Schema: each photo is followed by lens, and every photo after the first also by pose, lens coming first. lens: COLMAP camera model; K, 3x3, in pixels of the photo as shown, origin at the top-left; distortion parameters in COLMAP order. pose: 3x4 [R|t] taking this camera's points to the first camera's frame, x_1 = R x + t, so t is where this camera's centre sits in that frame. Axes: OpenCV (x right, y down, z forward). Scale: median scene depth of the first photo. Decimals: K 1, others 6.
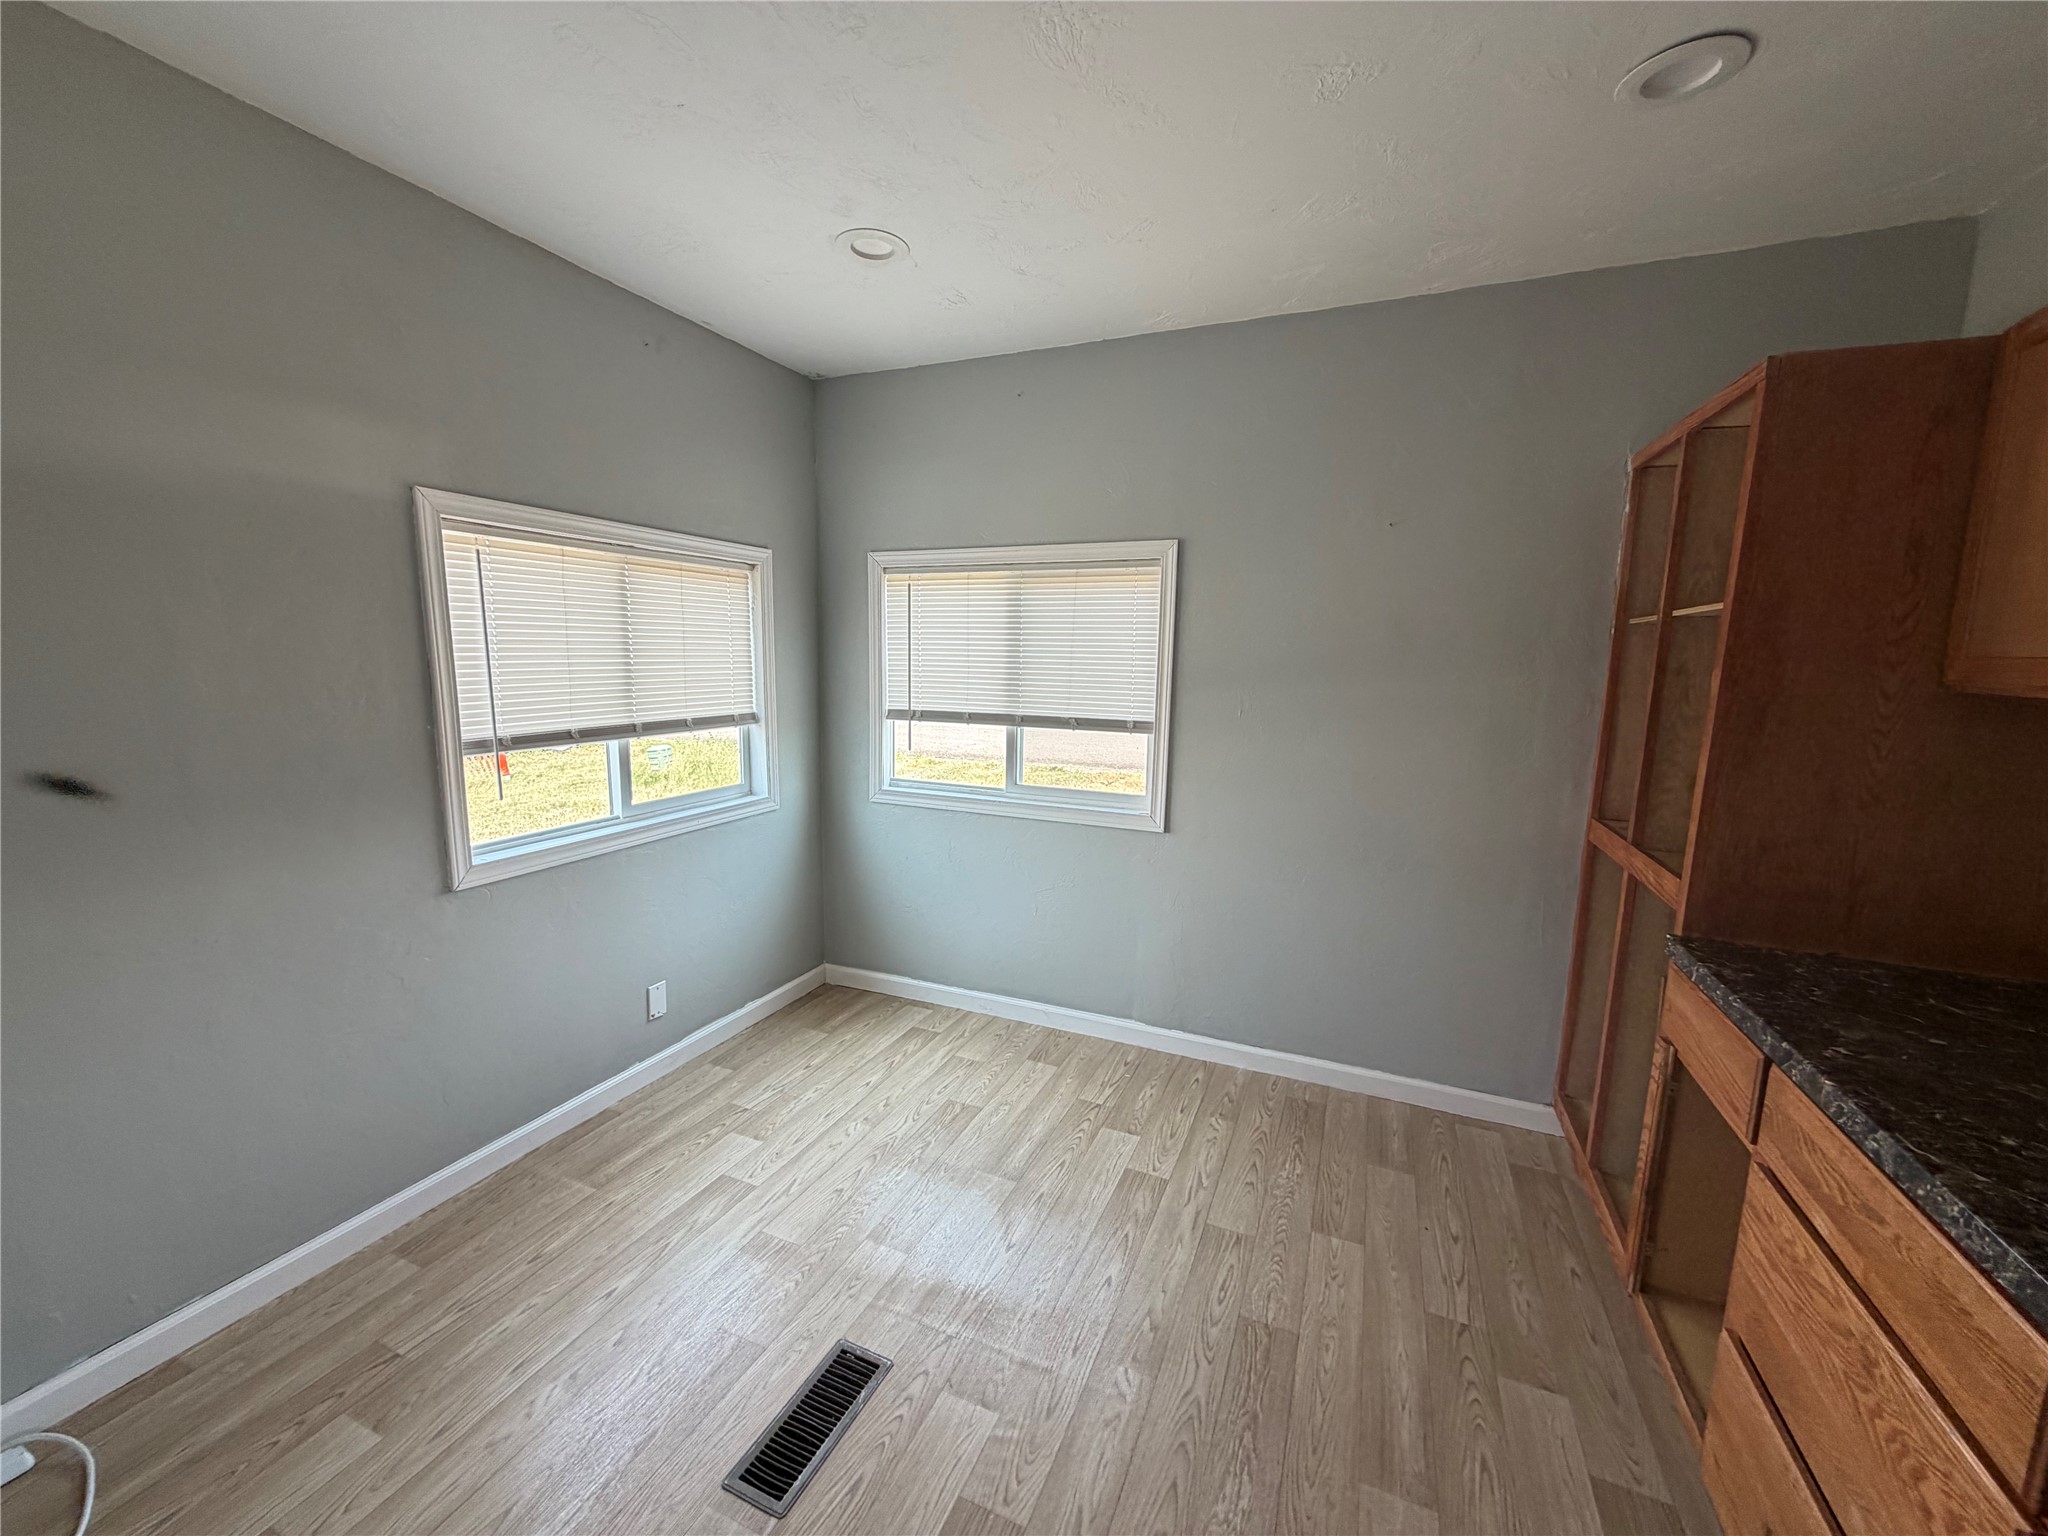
lens RADIAL K [[813.7, 0, 1022.5], [0, 813.7, 755.6], [0, 0, 1]] dist [-0.001509, 0.000383]
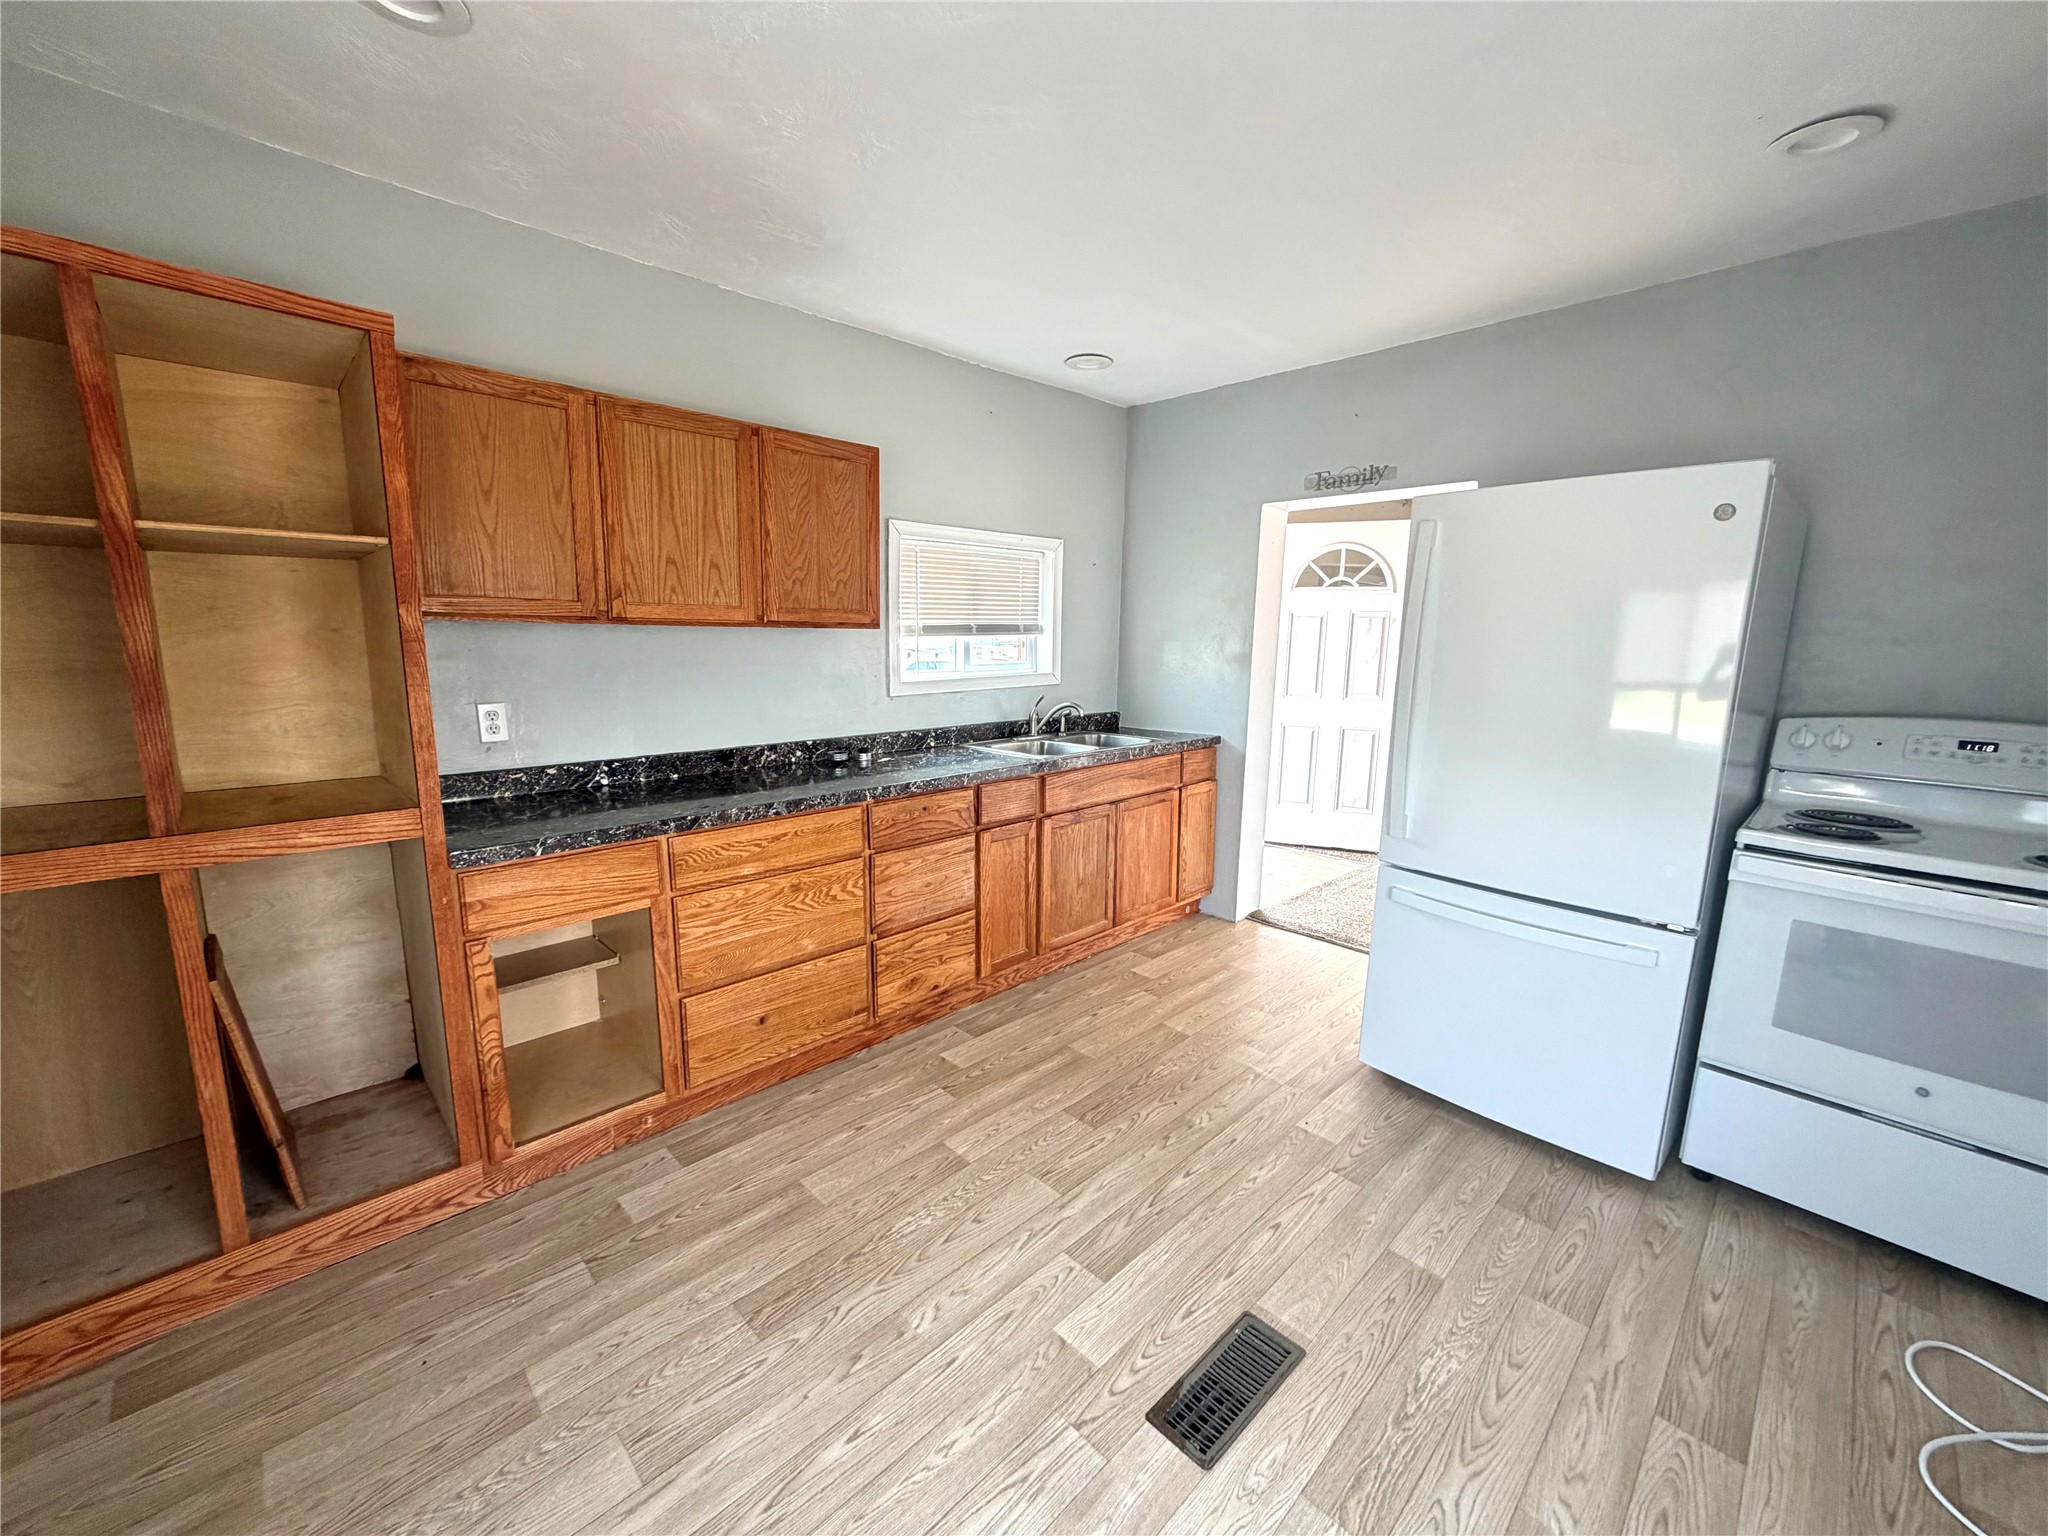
lens RADIAL K [[813.7, 0, 1015.7], [0, 813.7, 773.8], [0, 0, 1]] dist [-0.001509, 0.000383]
pose [[-0.921383, -0.096306, 0.376536, -0.251673], [0.019658, 0.956026, 0.292623, -0.157365], [-0.388159, 0.277020, -0.878972, 1.401804]]
